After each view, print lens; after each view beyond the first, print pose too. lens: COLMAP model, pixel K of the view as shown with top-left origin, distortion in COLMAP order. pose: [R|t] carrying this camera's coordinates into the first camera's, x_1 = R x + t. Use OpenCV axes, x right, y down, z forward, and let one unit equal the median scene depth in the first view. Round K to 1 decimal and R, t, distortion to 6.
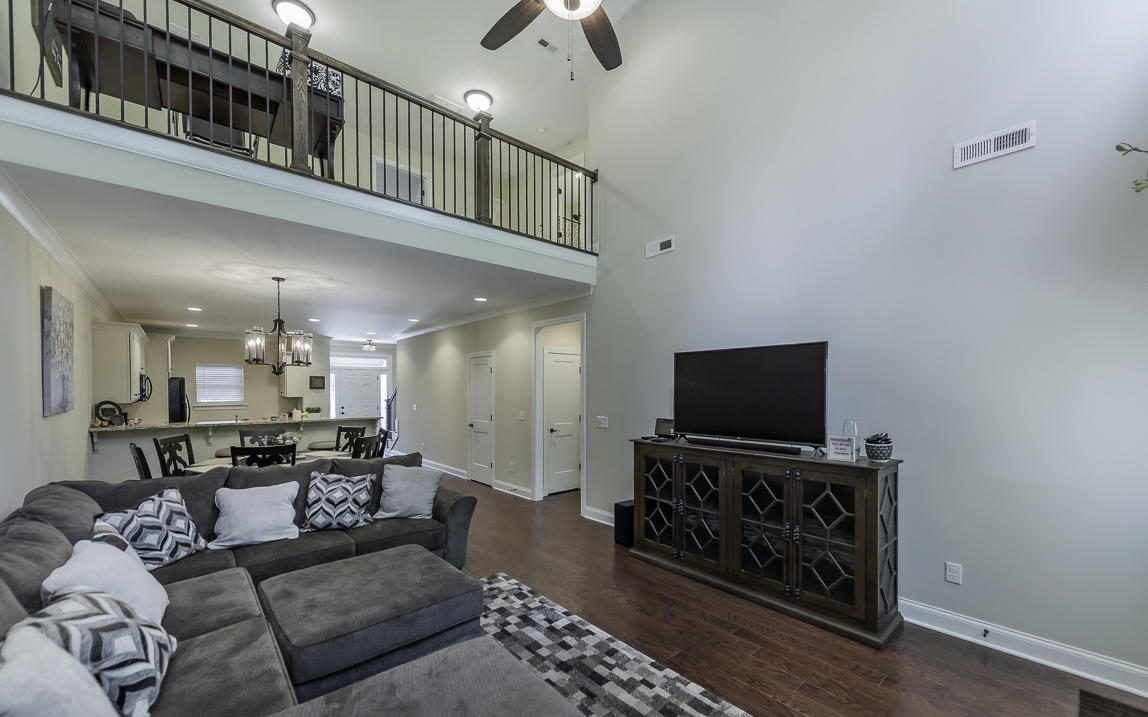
lens RADIAL K [[440.3, 0, 575.1], [0, 440.3, 392.9], [0, 0, 1]] dist [0.001165, -0.000024]
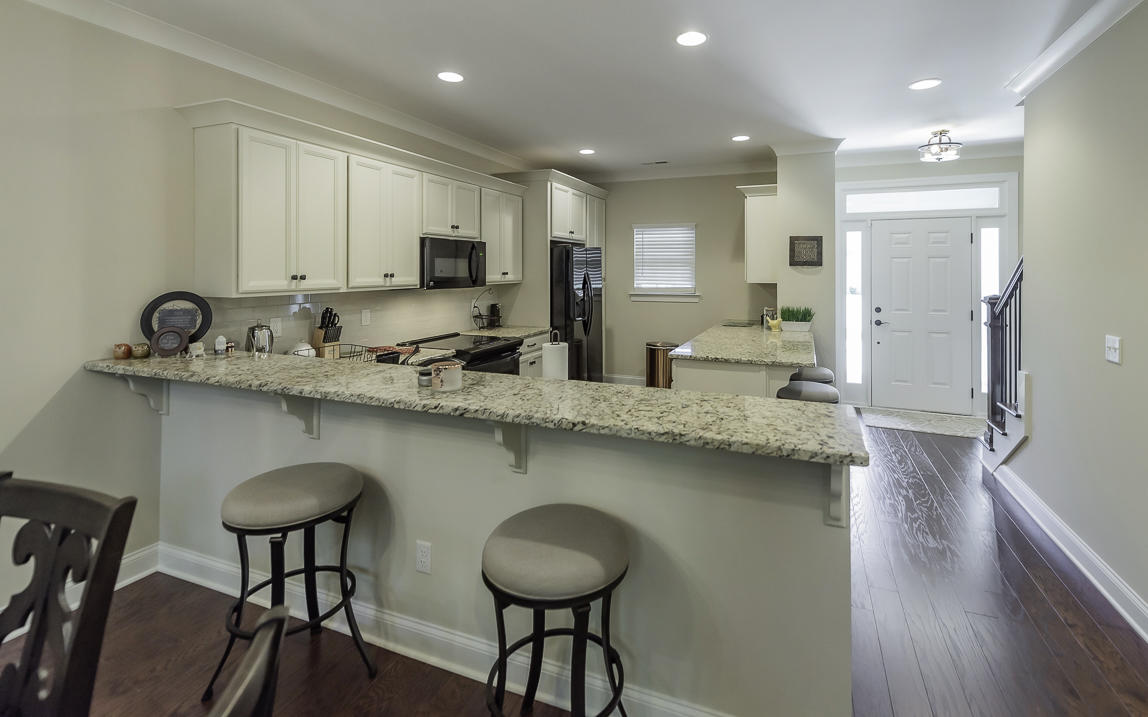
lens RADIAL K [[510.6, 0, 611.8], [0, 510.6, 267.1], [0, 0, 1]] dist [0.008712, -0.000084]
pose [[0.467878, 0.000404, -0.883793, -0.235939], [-0.008856, 0.999952, -0.004231, -0.003957], [0.883749, 0.009806, 0.467859, 0.607147]]
